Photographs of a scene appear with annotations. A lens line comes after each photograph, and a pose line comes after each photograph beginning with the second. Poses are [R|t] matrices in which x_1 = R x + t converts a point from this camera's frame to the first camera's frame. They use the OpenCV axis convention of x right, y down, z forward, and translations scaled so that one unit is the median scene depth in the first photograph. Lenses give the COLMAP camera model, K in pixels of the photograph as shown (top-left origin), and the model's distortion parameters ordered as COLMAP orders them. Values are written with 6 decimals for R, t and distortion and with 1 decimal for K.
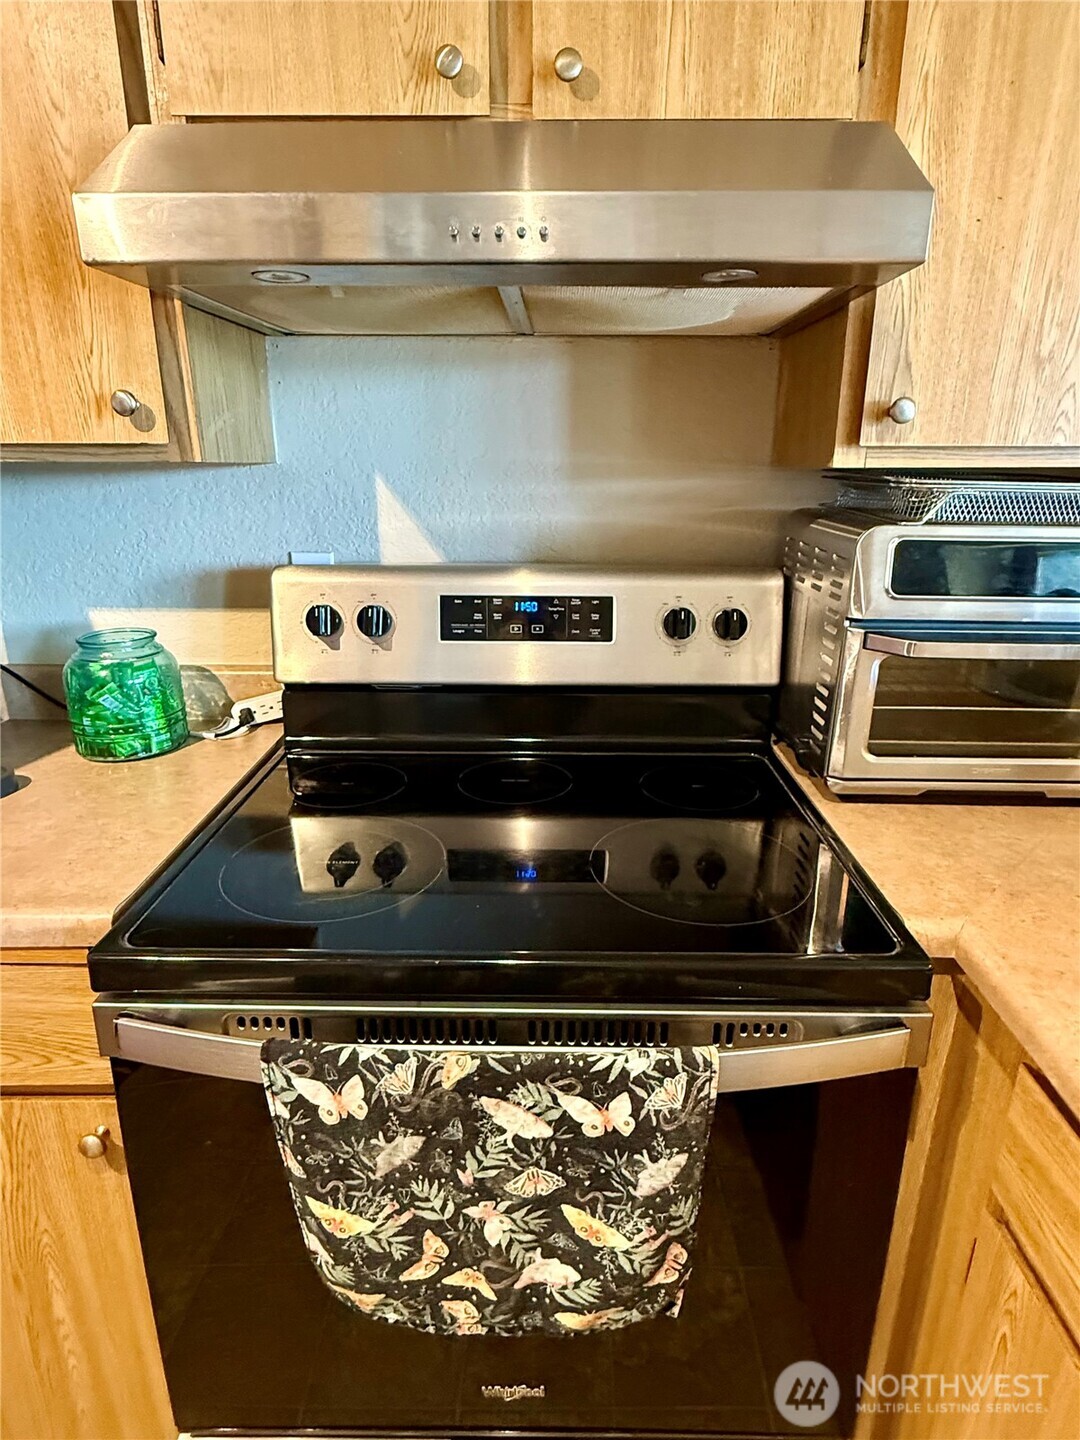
lens RADIAL K [[809.4, 0, 541.2], [0, 809.4, 717.5], [0, 0, 1]] dist [-0.002279, 0.000043]
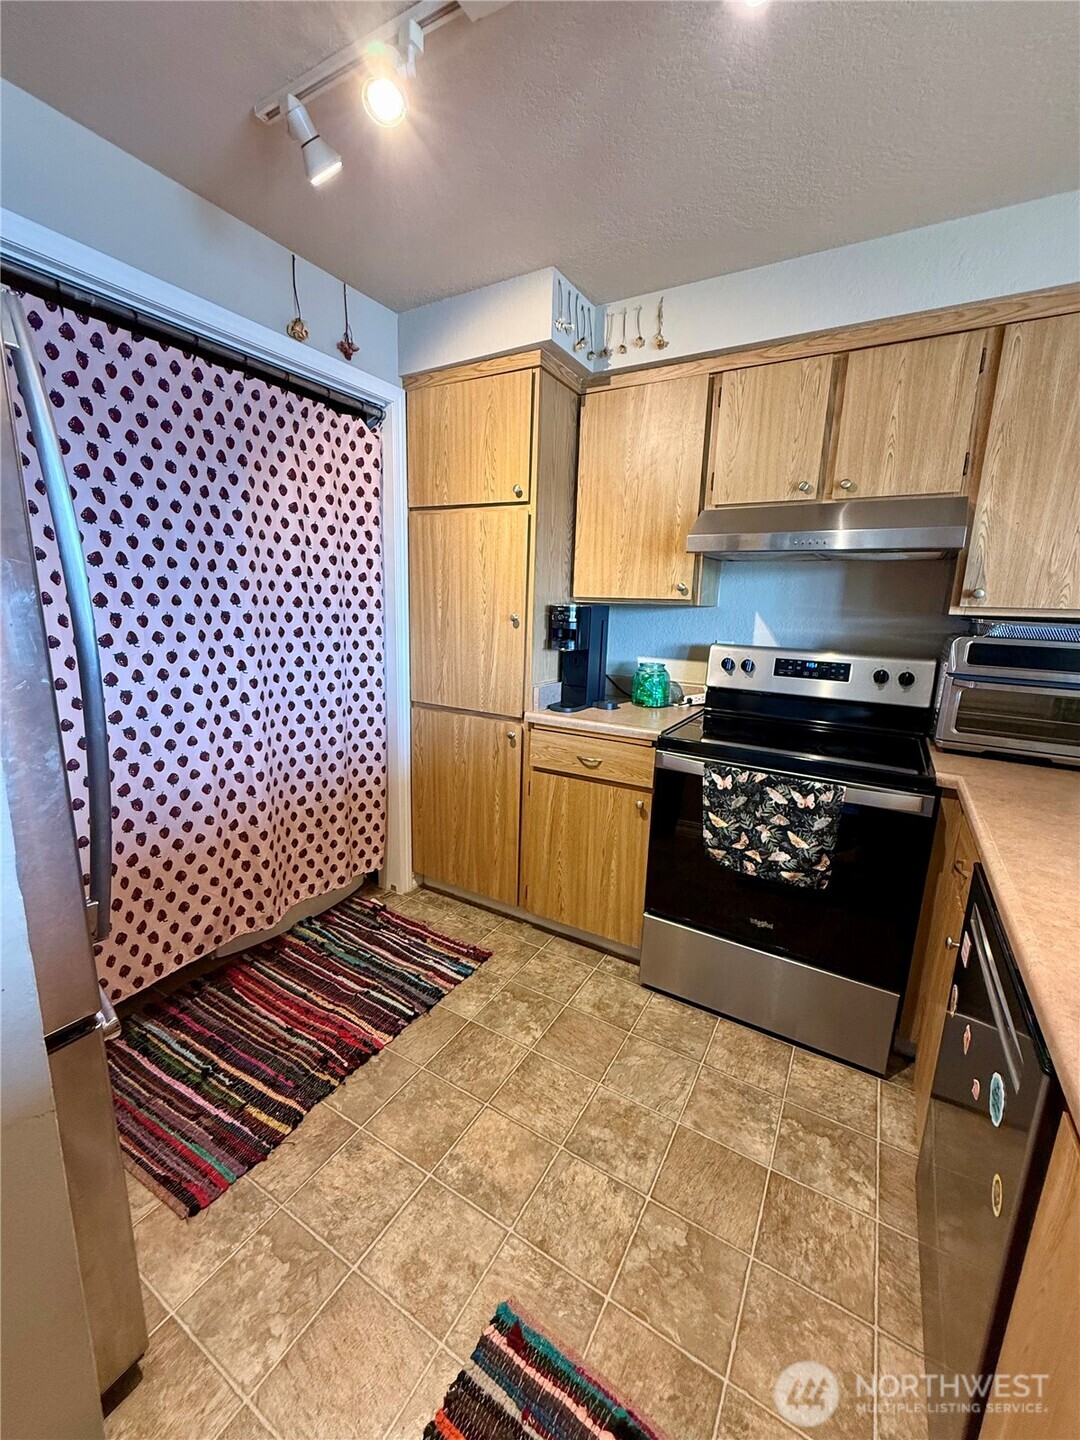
lens RADIAL K [[576.3, 0, 542.0], [0, 576.3, 719.0], [0, 0, 1]] dist [0.001507, 0.000083]
pose [[0.867616, 0.122166, -0.481993, 0.194661], [-0.176224, 0.981976, -0.068322, 0.417823], [0.464959, 0.144216, 0.873507, -1.302885]]
